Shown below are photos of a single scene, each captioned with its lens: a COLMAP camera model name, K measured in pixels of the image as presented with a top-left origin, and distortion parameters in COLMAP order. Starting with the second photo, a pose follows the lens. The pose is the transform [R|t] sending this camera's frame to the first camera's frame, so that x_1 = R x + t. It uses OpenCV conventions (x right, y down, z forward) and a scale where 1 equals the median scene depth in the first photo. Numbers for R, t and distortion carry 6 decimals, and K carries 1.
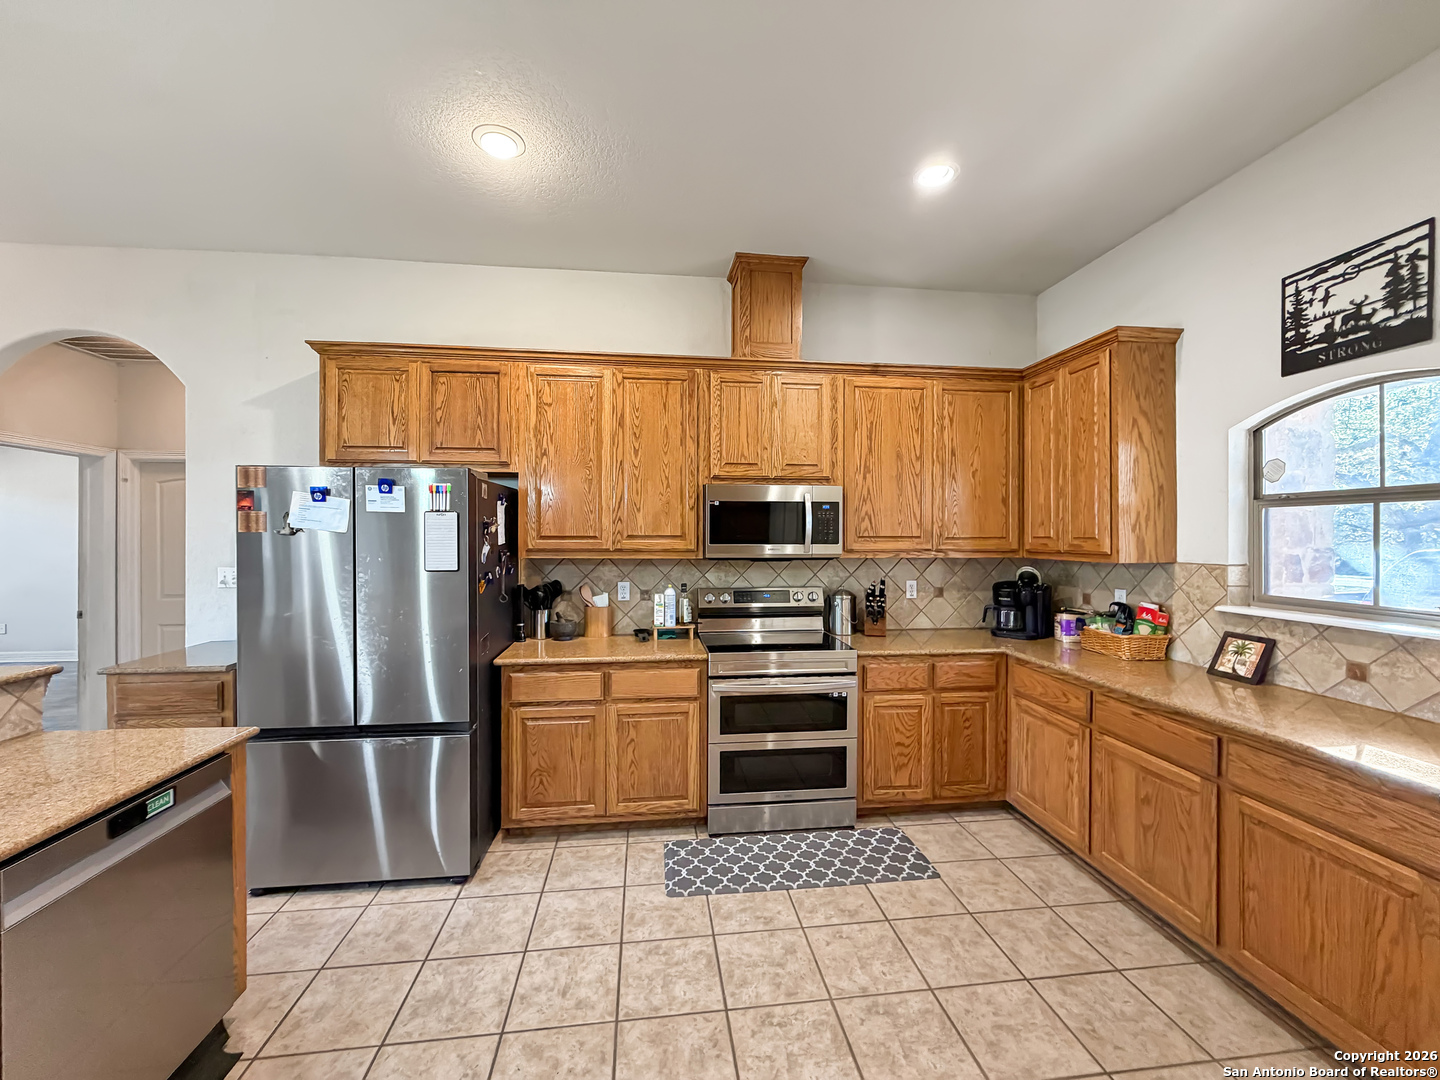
lens RADIAL K [[581.0, 0, 717.2], [0, 581.0, 537.1], [0, 0, 1]] dist [0.000591, 0.000058]
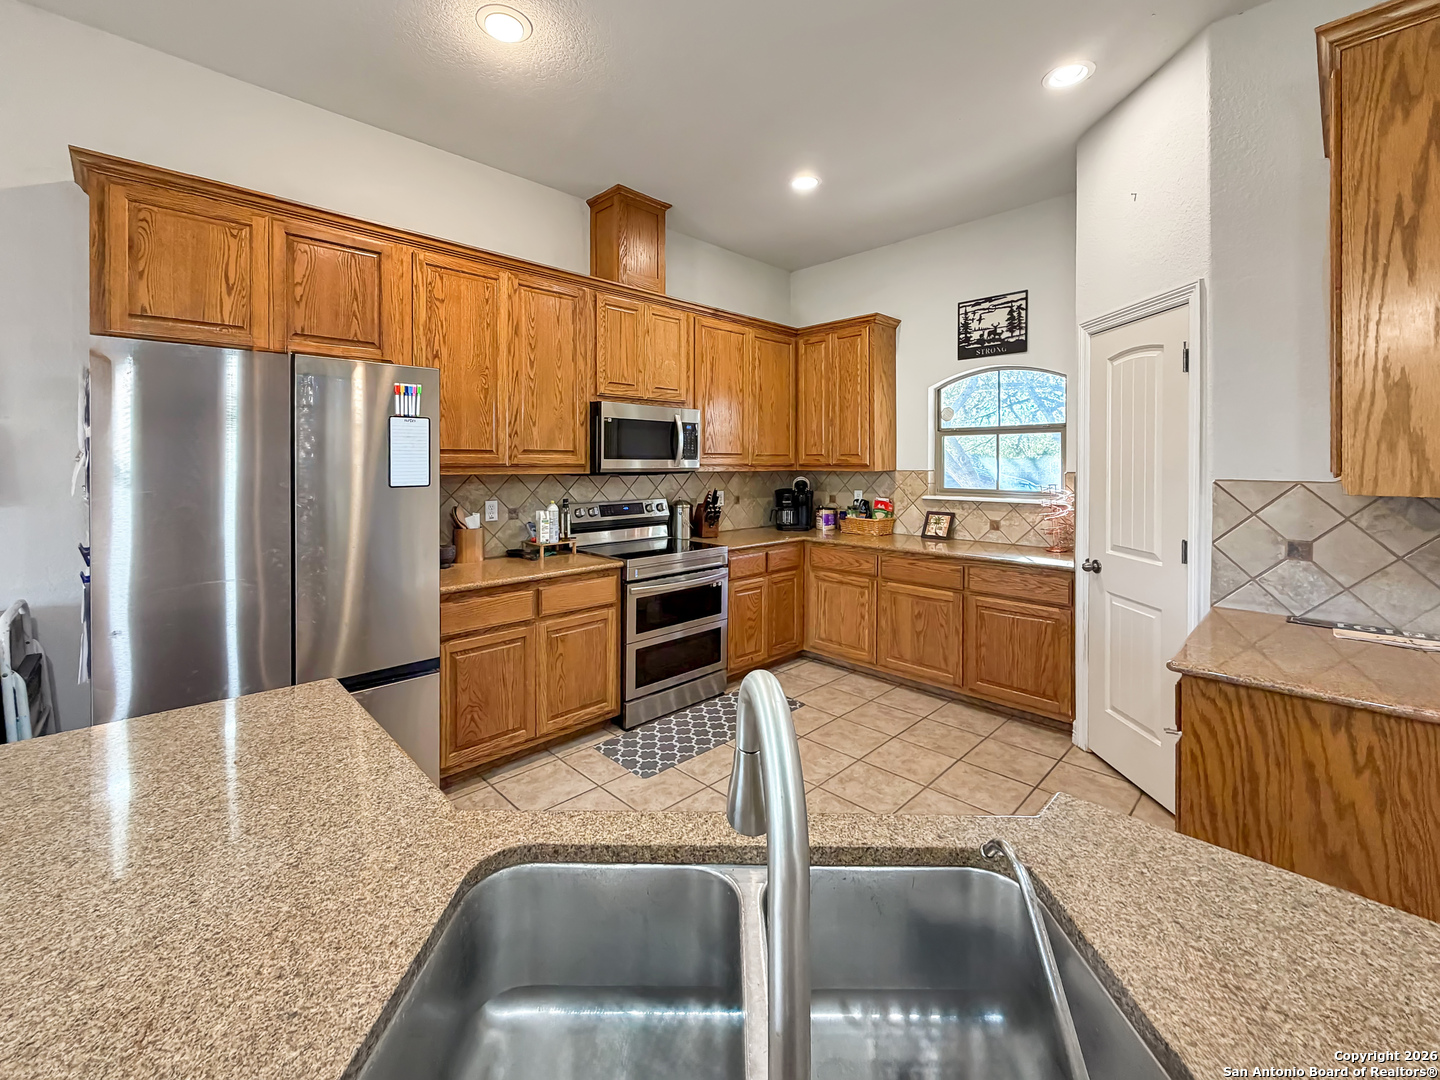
lens RADIAL K [[610.0, 0, 719.2], [0, 610.0, 469.3], [0, 0, 1]] dist [-0.001621, -0.000884]
pose [[0.786550, -0.009193, 0.617458, -0.568141], [0.004254, 0.999946, 0.009469, 0.022420], [-0.617512, -0.004821, 0.786547, 0.011873]]
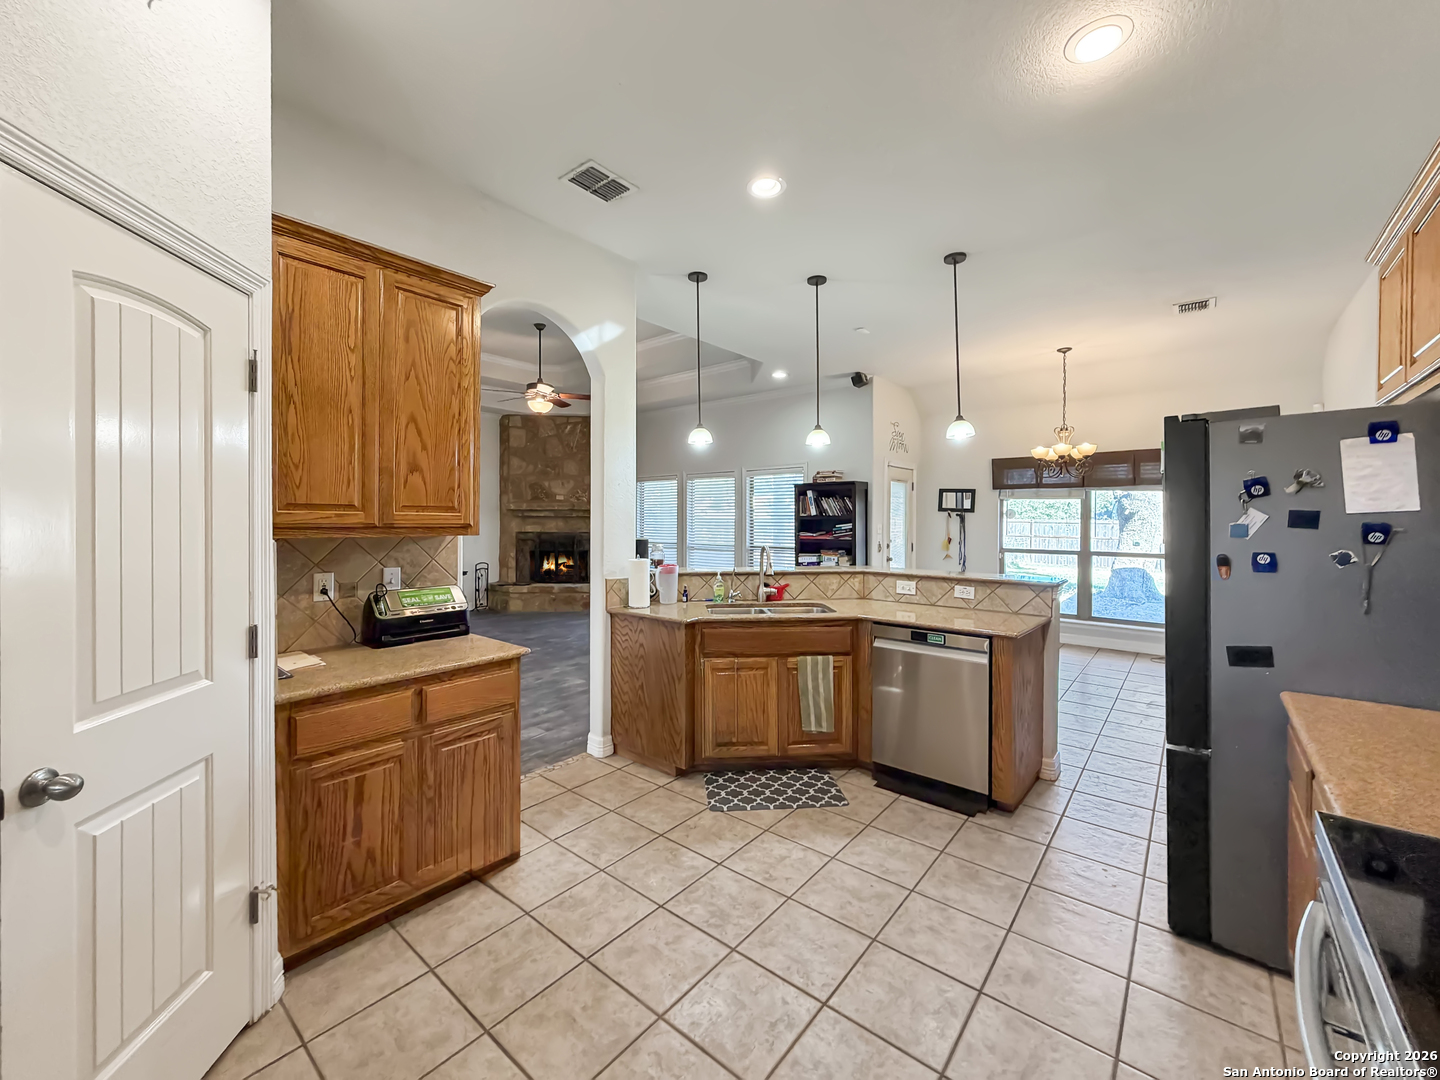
lens RADIAL K [[581.0, 0, 708.6], [0, 581.0, 525.6], [0, 0, 1]] dist [0.000591, 0.000058]
pose [[-0.737488, 0.005341, -0.675339, 0.501650], [-0.006273, 0.999871, 0.014759, 0.020216], [0.675331, 0.015121, -0.737360, 0.997178]]
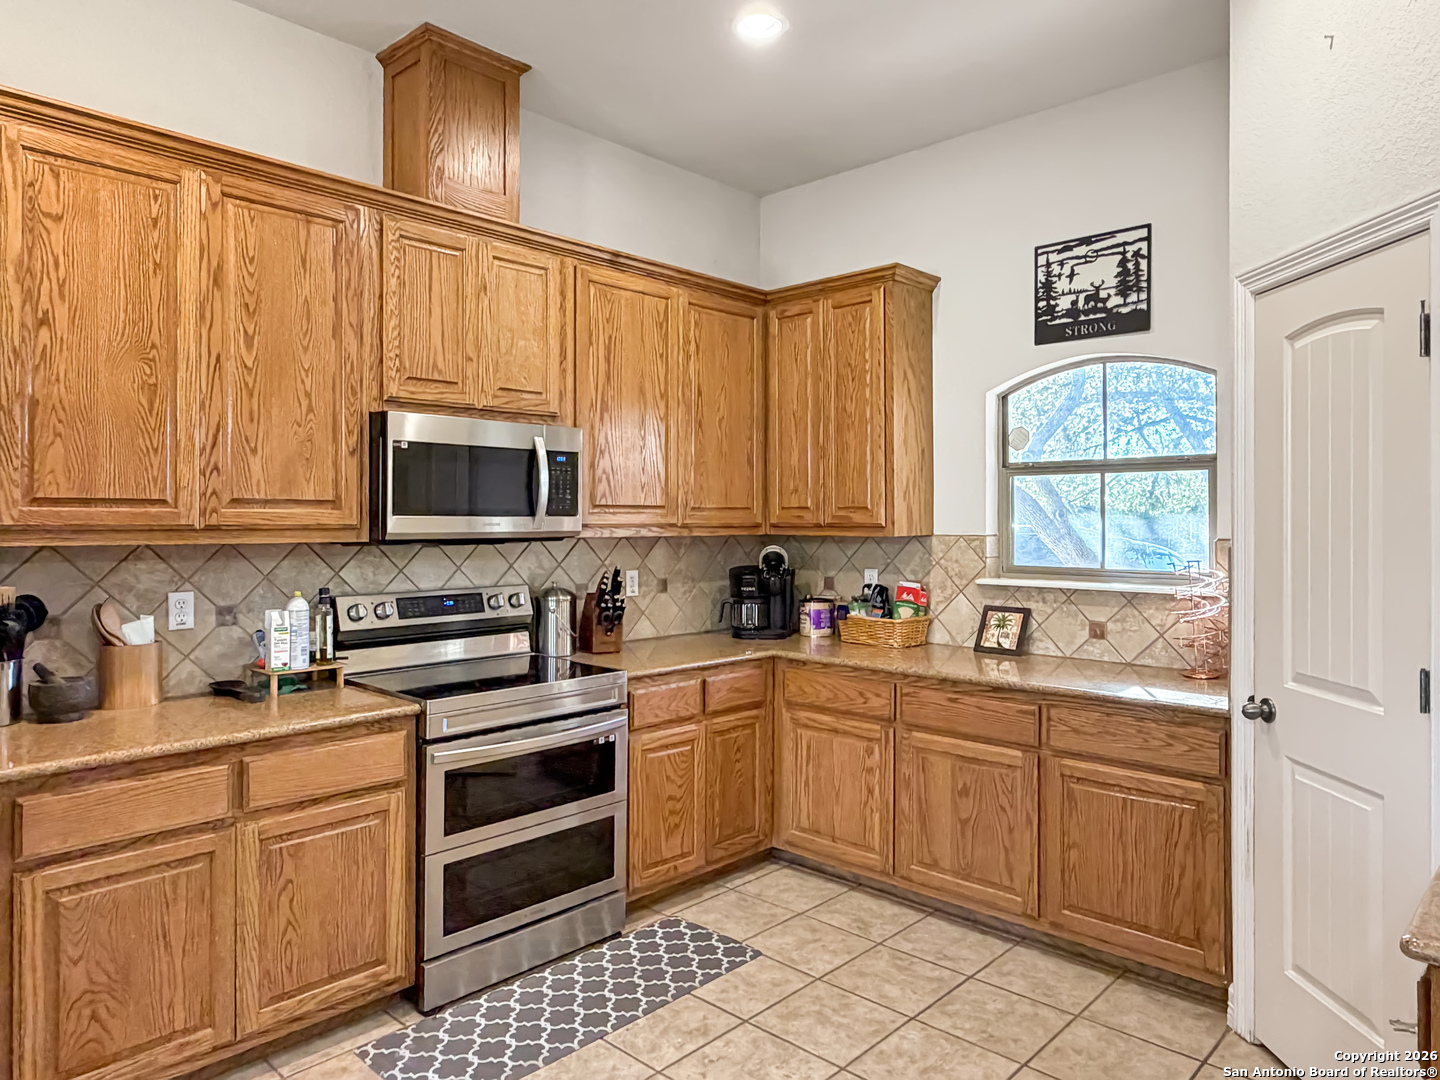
lens RADIAL K [[958.3, 0, 731.6], [0, 958.3, 518.7], [0, 0, 1]] dist [-0.000718, 0.001566]
pose [[0.762891, -0.002108, 0.646524, -0.399213], [0.003413, 0.999994, -0.000767, 0.017934], [-0.646519, 0.002791, 0.762893, 0.065170]]
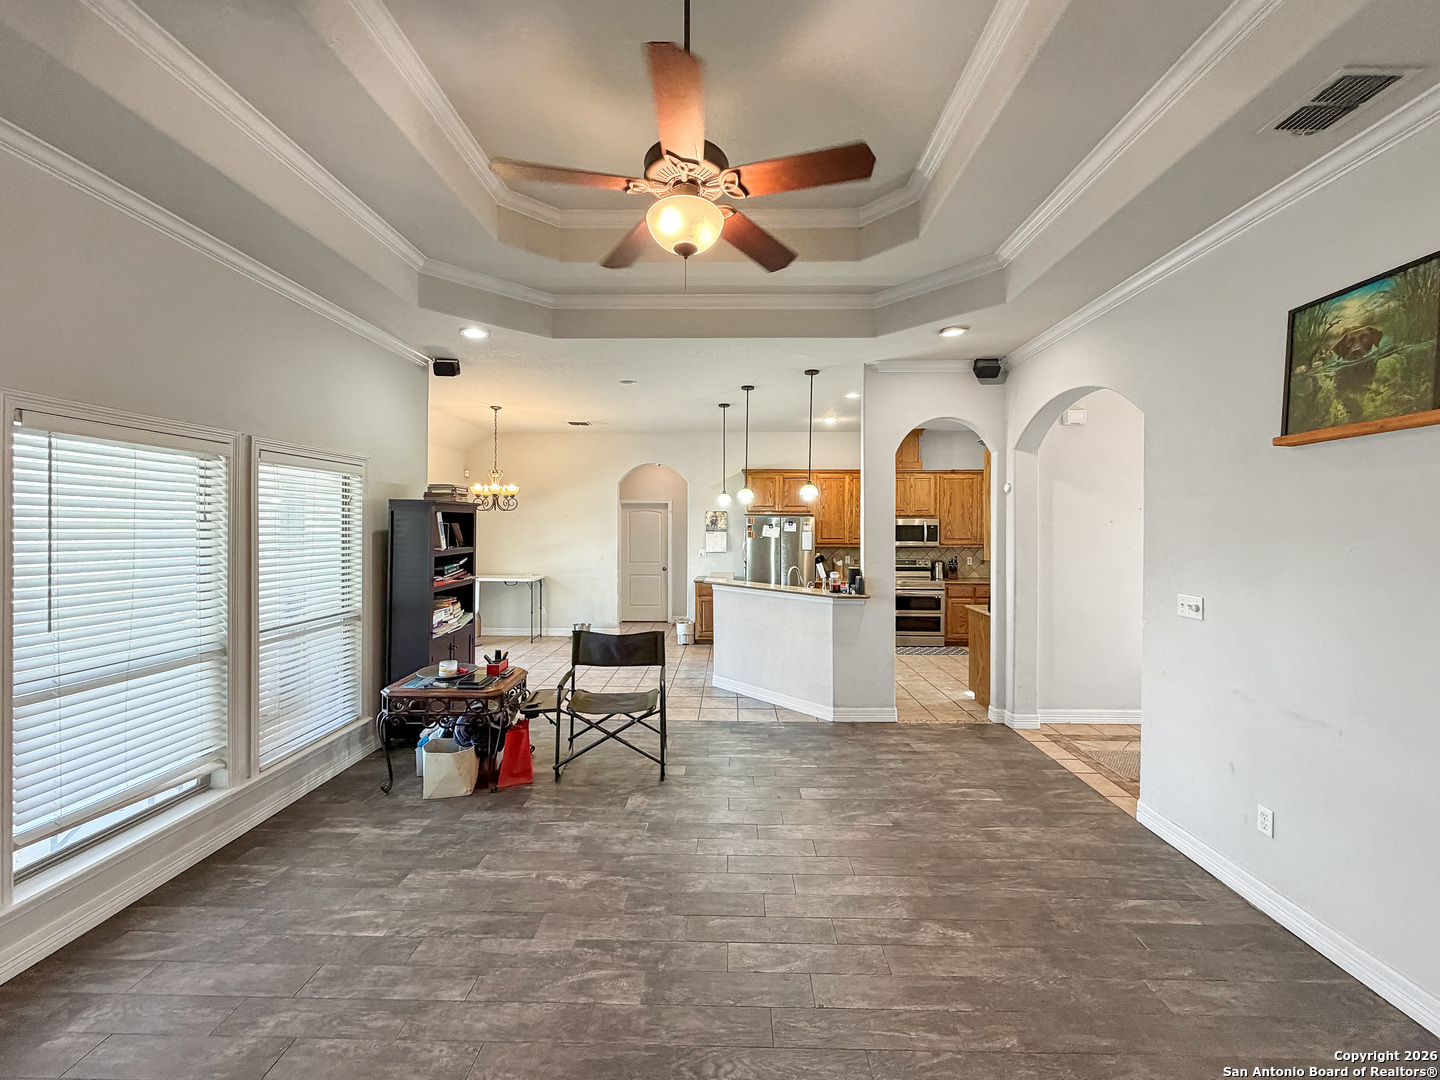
lens RADIAL K [[581.0, 0, 720.4], [0, 581.0, 532.8], [0, 0, 1]] dist [0.000591, 0.000058]
pose [[0.989787, 0.001501, -0.142549, -0.413324], [-0.000739, 0.999985, 0.005394, -0.043586], [0.142555, -0.005234, 0.989773, -1.852484]]
